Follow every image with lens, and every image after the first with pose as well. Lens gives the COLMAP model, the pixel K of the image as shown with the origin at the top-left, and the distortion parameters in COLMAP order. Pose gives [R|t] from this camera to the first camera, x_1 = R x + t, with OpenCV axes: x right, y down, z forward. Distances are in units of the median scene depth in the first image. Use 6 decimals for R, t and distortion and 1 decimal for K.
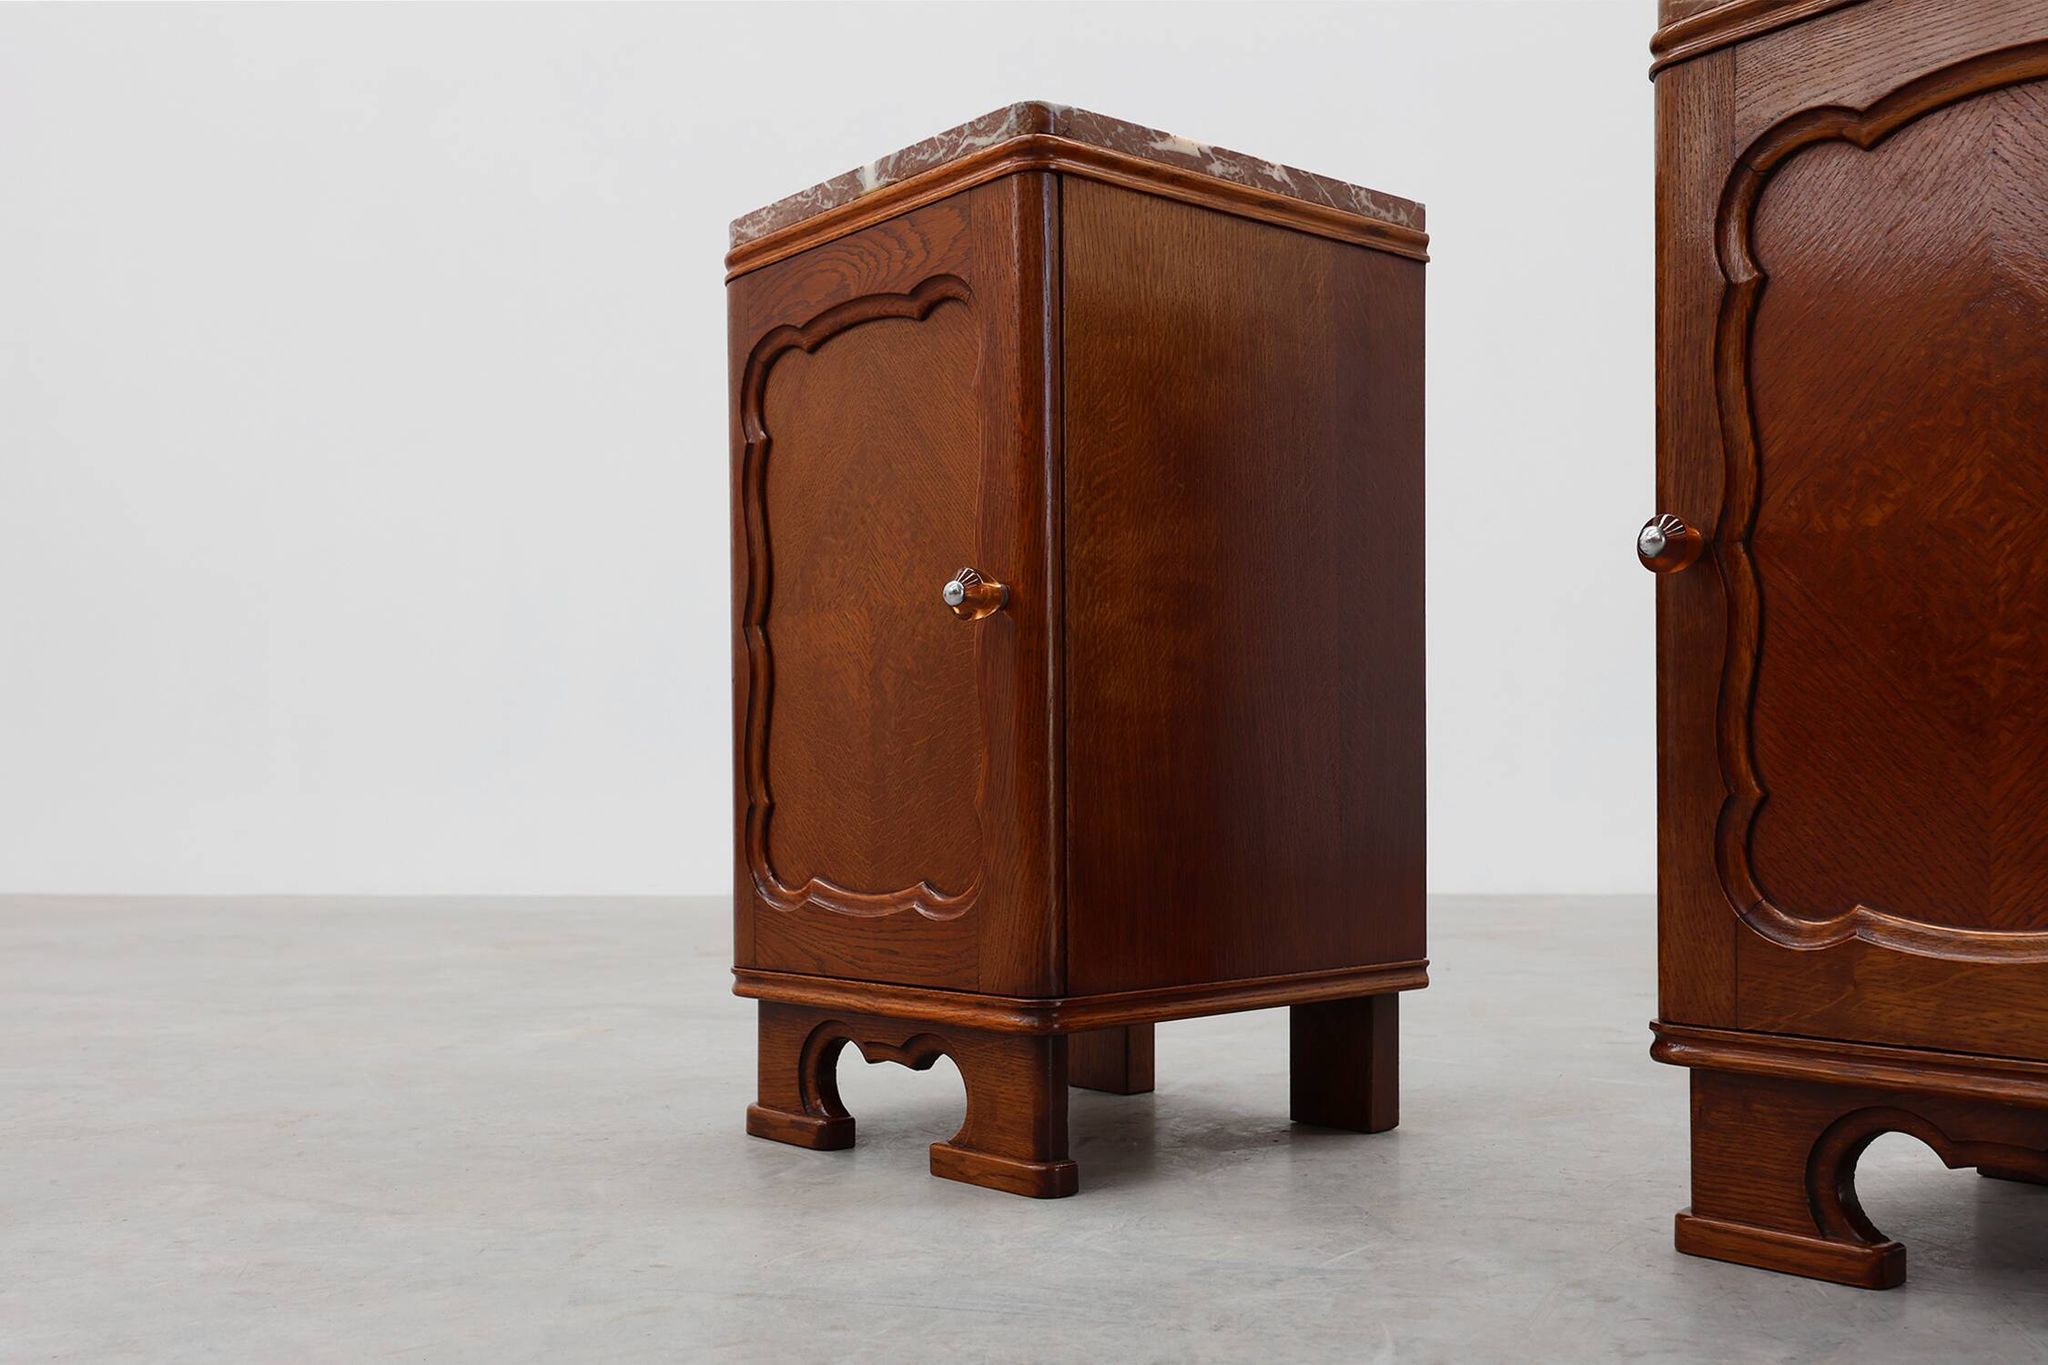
lens RADIAL K [[1980.1, 0, 1079.0], [0, 1980.1, 786.8], [0, 0, 1]] dist [-0.027102, -0.007769]
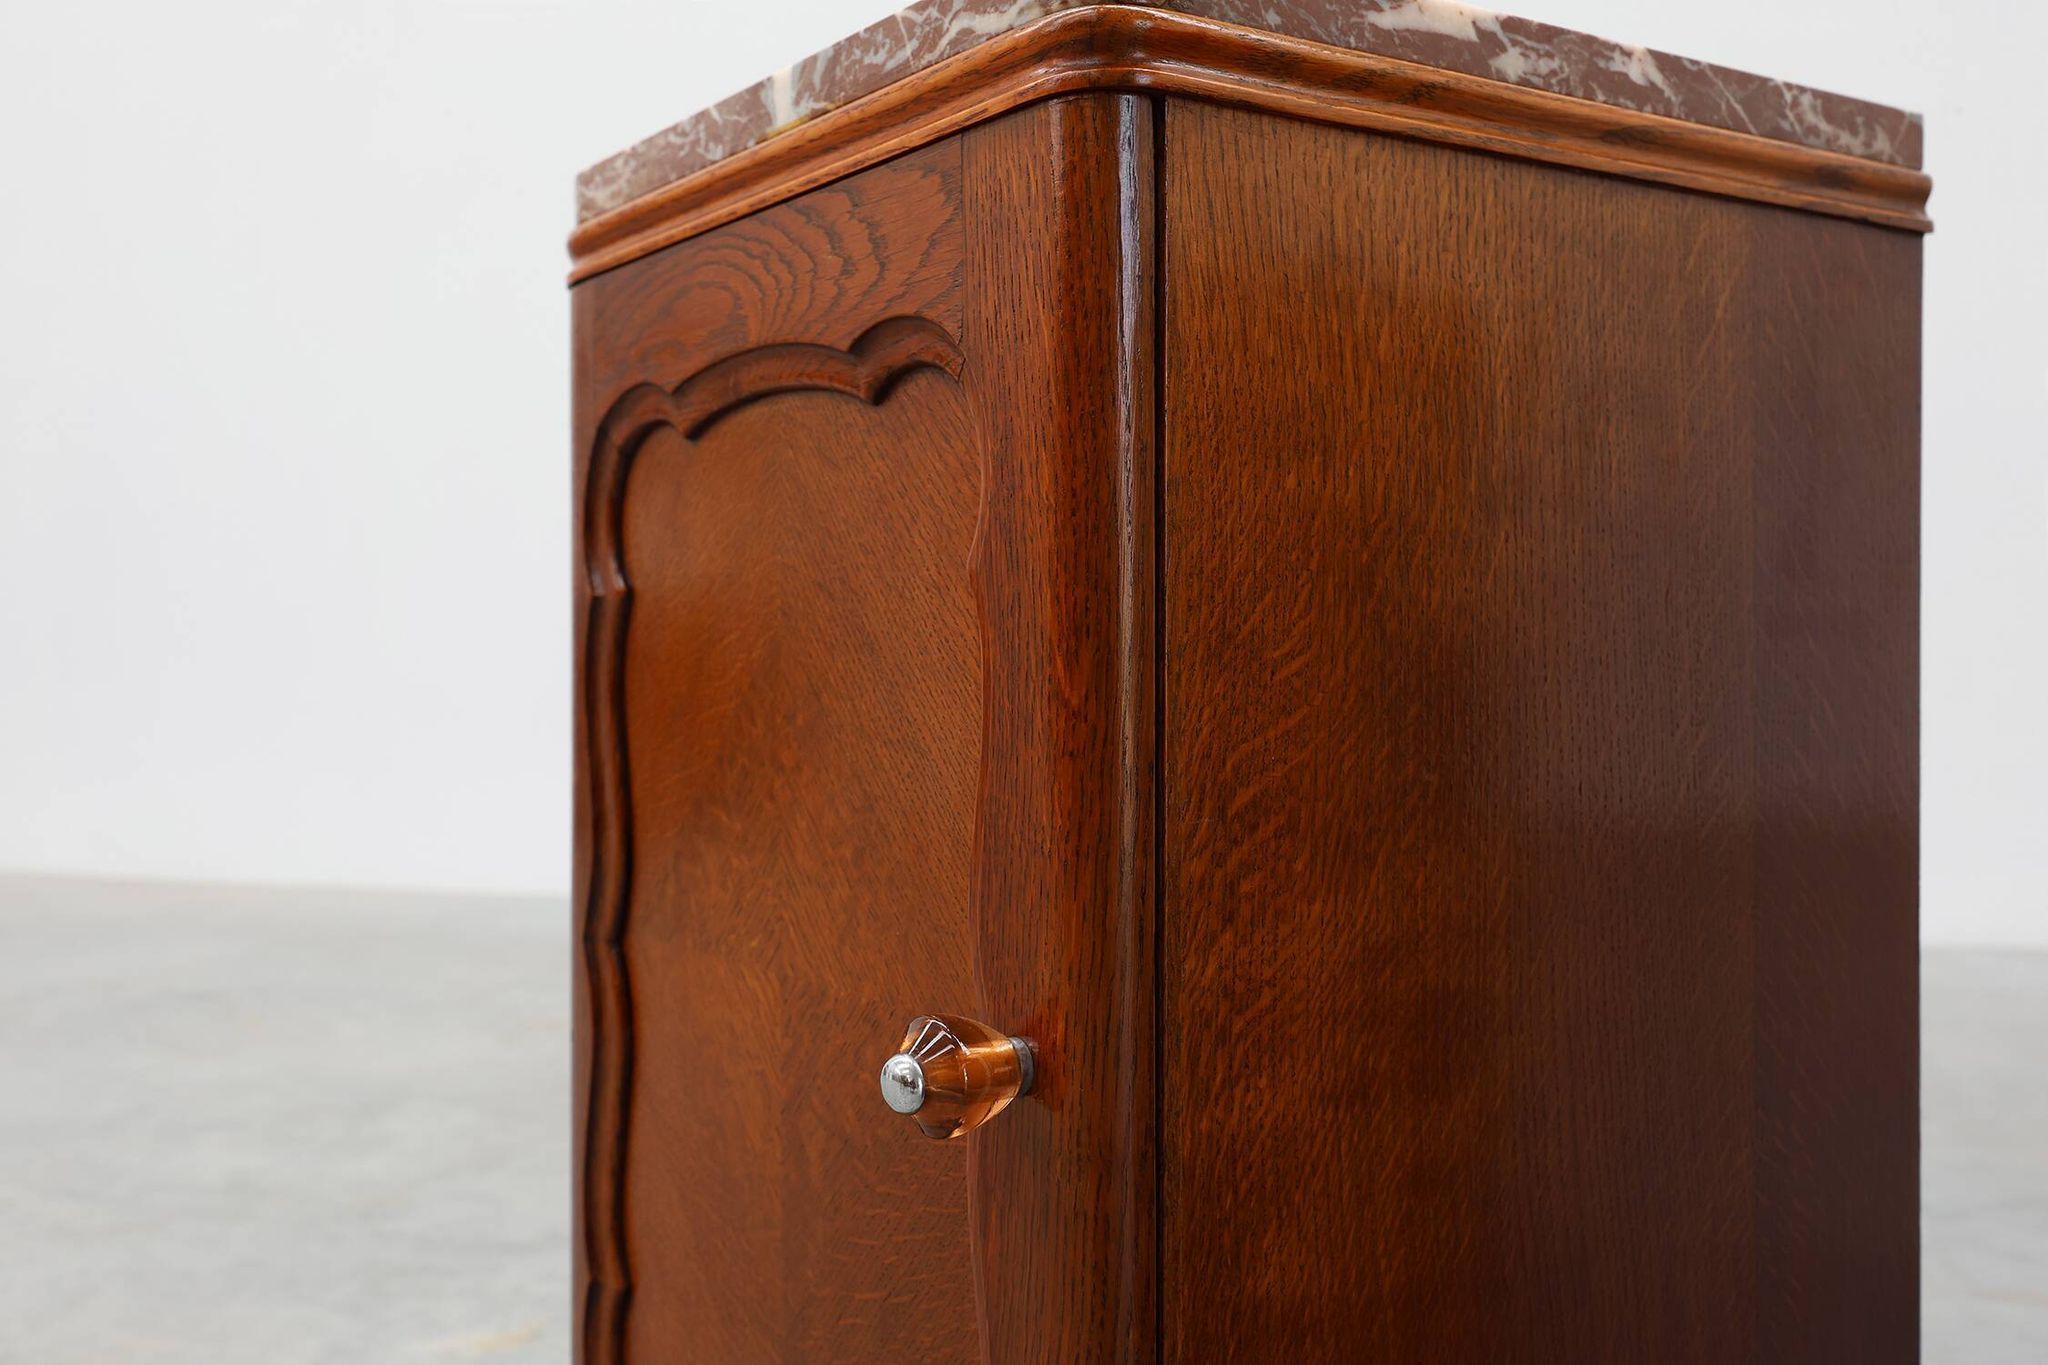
lens RADIAL K [[2044.8, 0, 1024.0], [0, 2044.8, 682.5], [0, 0, 1]] dist [-0.022537, 0.017936]
pose [[0.993322, 0.006586, -0.115185, 0.012125], [-0.004929, 0.999880, 0.014663, -0.169623], [0.115268, -0.013998, 0.993236, 0.495925]]
